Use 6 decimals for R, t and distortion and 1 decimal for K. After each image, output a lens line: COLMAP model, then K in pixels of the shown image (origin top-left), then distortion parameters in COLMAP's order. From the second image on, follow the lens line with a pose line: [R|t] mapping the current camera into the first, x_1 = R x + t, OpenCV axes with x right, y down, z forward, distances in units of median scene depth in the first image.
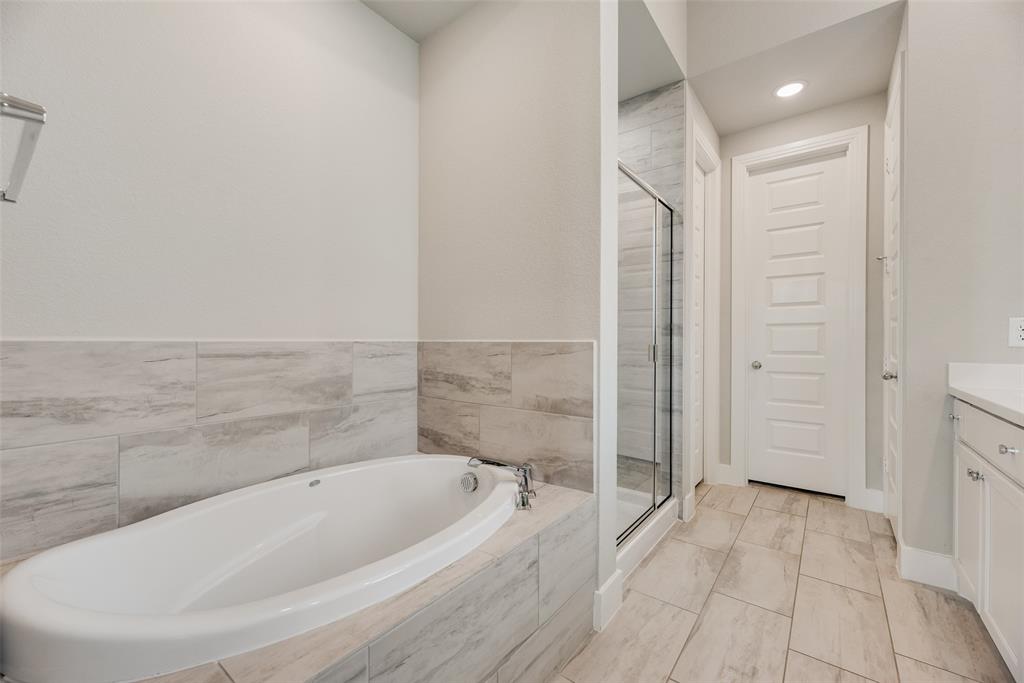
lens RADIAL K [[415.3, 0, 512.0], [0, 415.3, 340.8], [0, 0, 1]] dist [0.004900, -0.001060]
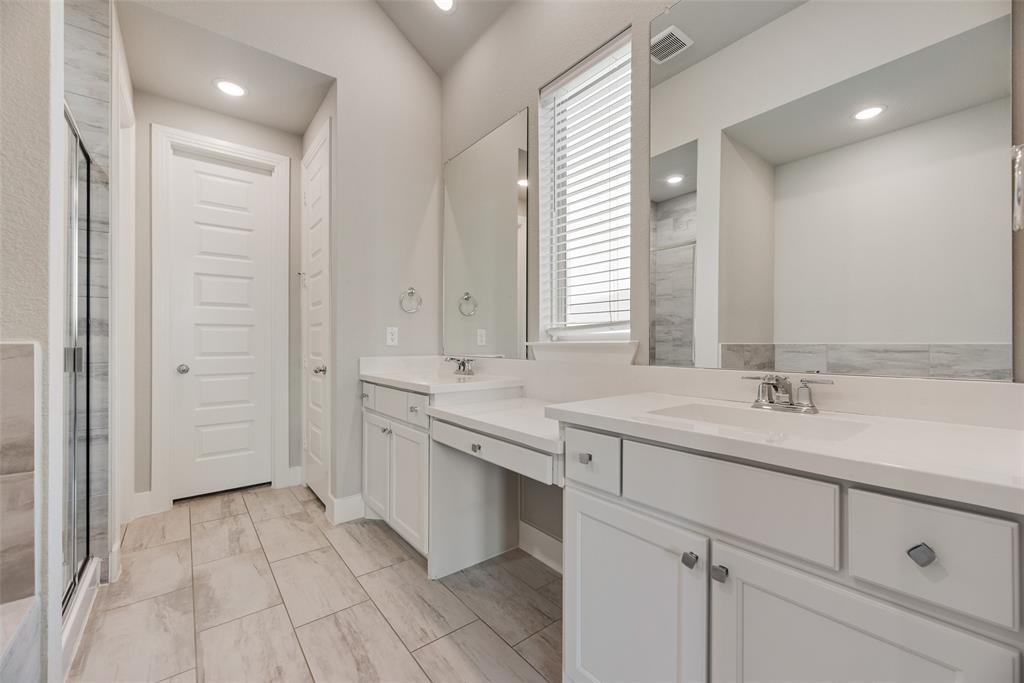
lens RADIAL K [[415.3, 0, 514.5], [0, 415.3, 342.5], [0, 0, 1]] dist [0.004900, -0.001060]
pose [[0.238549, -0.001664, 0.971129, -0.141634], [0.000186, 0.999999, 0.001668, 0.000031], [-0.971131, -0.000218, 0.238549, 0.114322]]
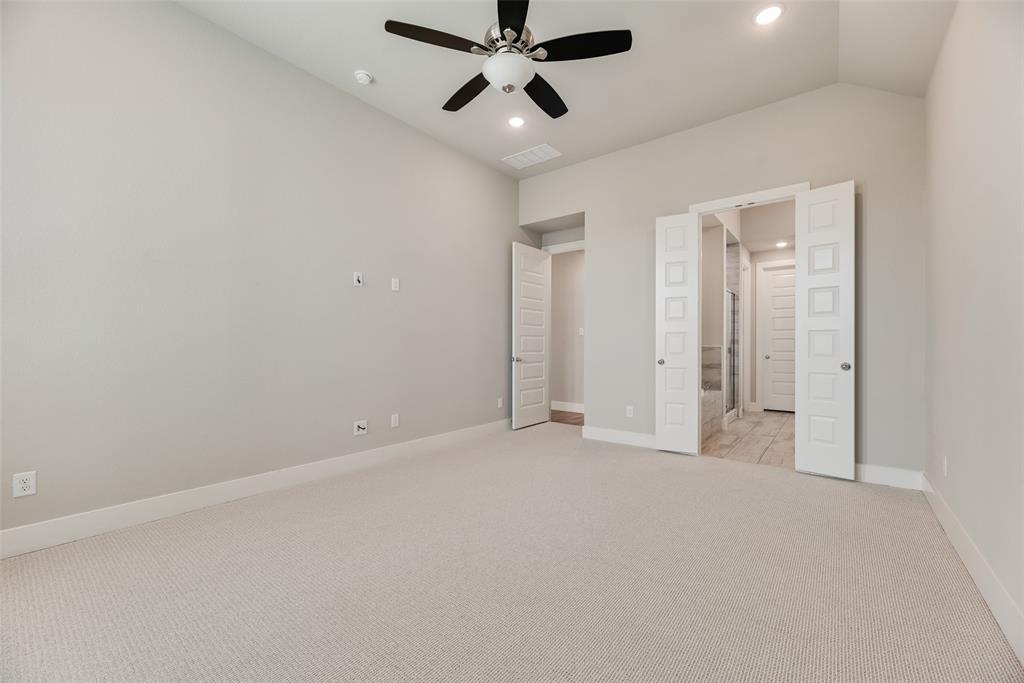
lens RADIAL K [[415.3, 0, 512.3], [0, 415.3, 344.0], [0, 0, 1]] dist [0.004900, -0.001060]
pose [[0.999983, 0.000606, -0.005752, -0.946341], [-0.000632, 0.999990, -0.004426, -0.000467], [0.005749, 0.004429, 0.999974, -1.527376]]
